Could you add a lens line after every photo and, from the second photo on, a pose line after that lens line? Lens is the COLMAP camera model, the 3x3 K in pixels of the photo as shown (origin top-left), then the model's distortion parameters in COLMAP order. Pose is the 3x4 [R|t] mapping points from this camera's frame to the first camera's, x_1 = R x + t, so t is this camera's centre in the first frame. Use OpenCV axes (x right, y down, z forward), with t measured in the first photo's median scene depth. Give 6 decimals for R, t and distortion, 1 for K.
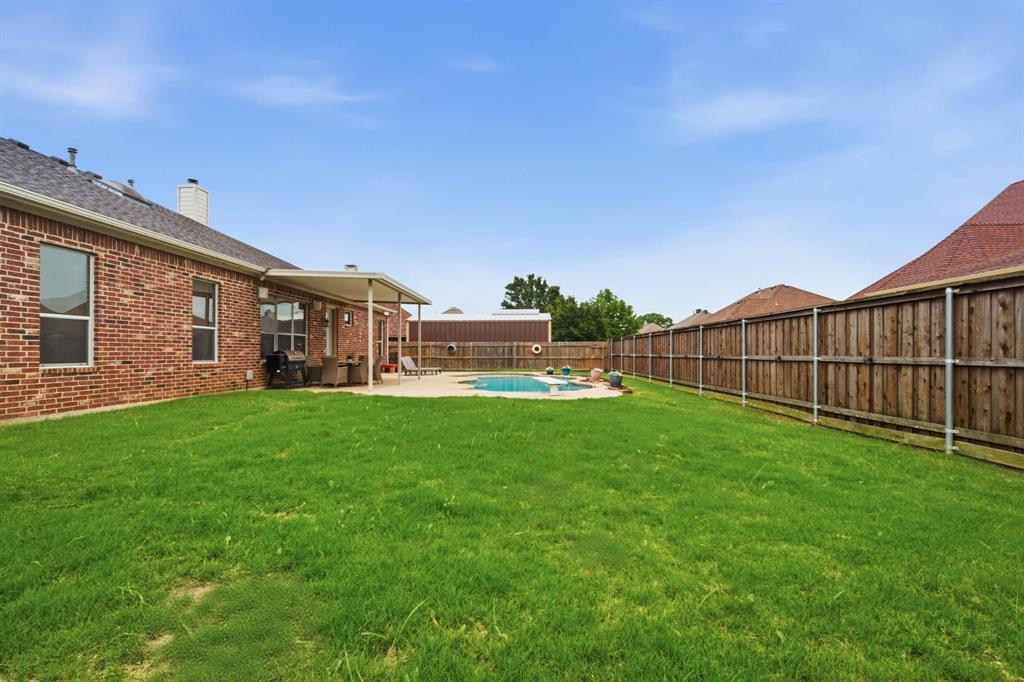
lens RADIAL K [[457.0, 0, 510.8], [0, 457.0, 343.9], [0, 0, 1]] dist [0.007414, -0.000414]
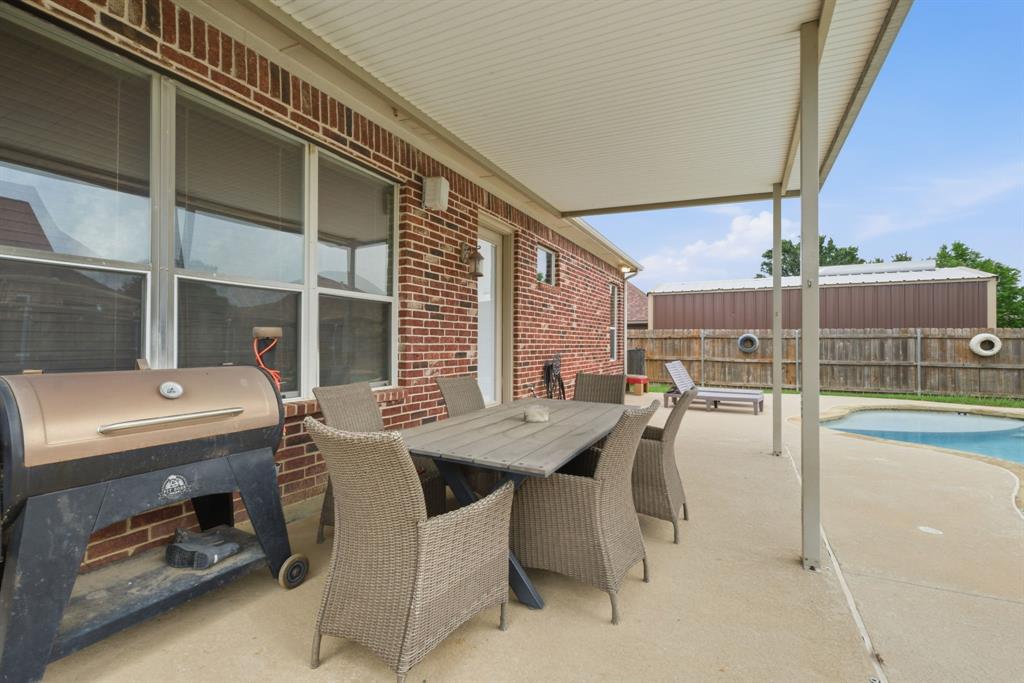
lens RADIAL K [[457.0, 0, 510.8], [0, 457.0, 344.4], [0, 0, 1]] dist [0.007414, -0.000414]
pose [[0.901950, 0.008914, -0.431749, -0.219296], [0.000786, 0.999751, 0.022283, 0.001903], [0.431840, -0.020437, 0.901719, 0.647879]]
